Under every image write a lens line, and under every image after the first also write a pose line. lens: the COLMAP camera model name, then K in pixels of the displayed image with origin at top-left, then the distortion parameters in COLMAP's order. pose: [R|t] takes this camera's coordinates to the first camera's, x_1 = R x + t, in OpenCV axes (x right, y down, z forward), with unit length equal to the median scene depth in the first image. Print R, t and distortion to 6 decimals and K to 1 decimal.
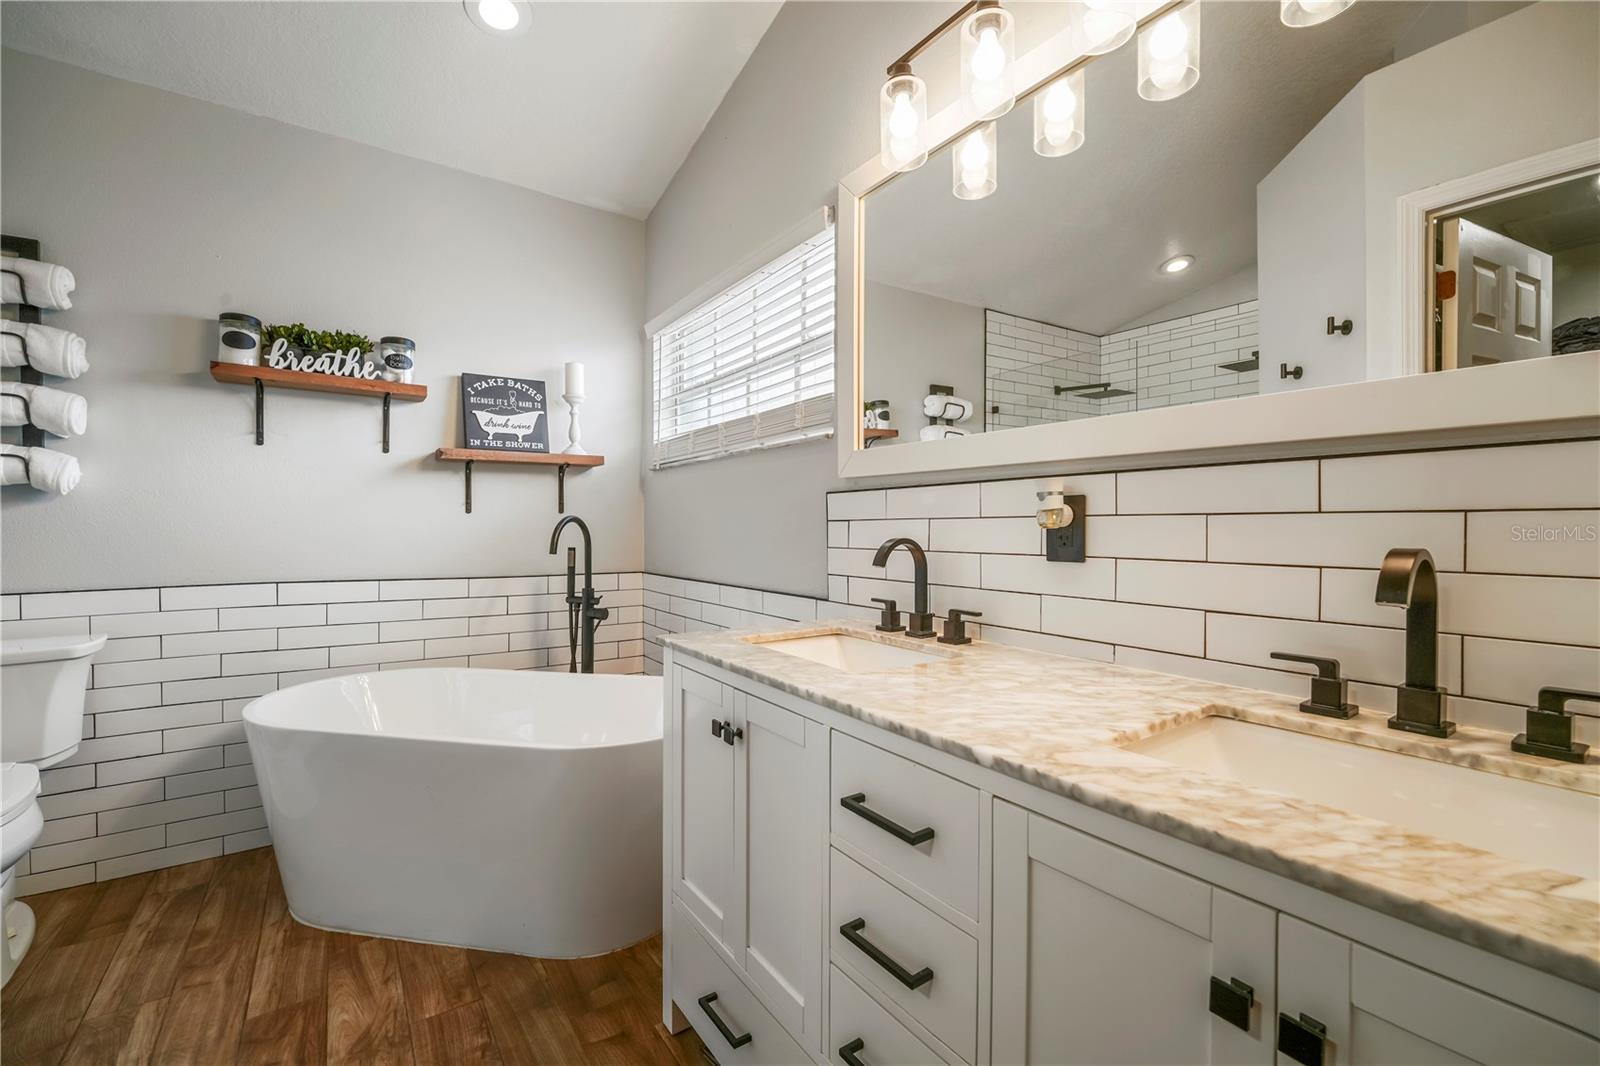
lens RADIAL K [[668.6, 0, 807.8], [0, 668.6, 537.5], [0, 0, 1]] dist [-0.008460, -0.000182]
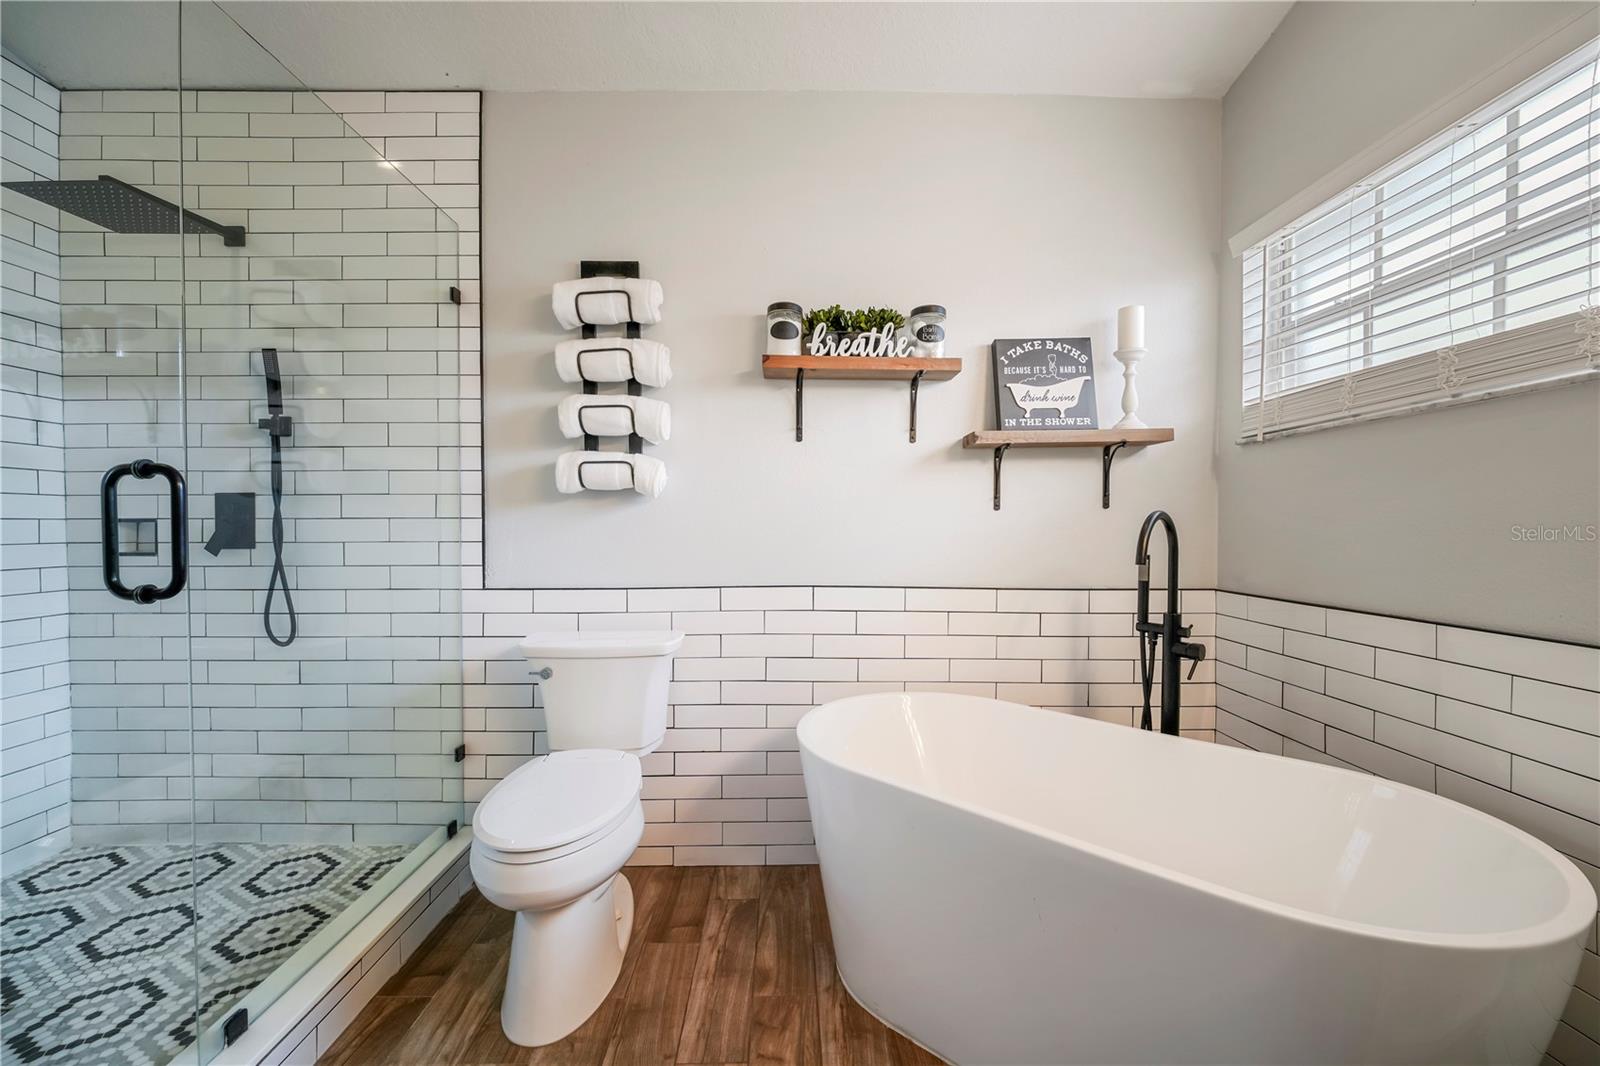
lens RADIAL K [[668.6, 0, 802.9], [0, 668.6, 526.6], [0, 0, 1]] dist [-0.008460, -0.000182]
pose [[0.829858, 0.001147, -0.557974, -0.293299], [-0.004394, 0.999980, -0.004479, -0.012946], [0.557958, 0.006169, 0.829846, 0.215711]]
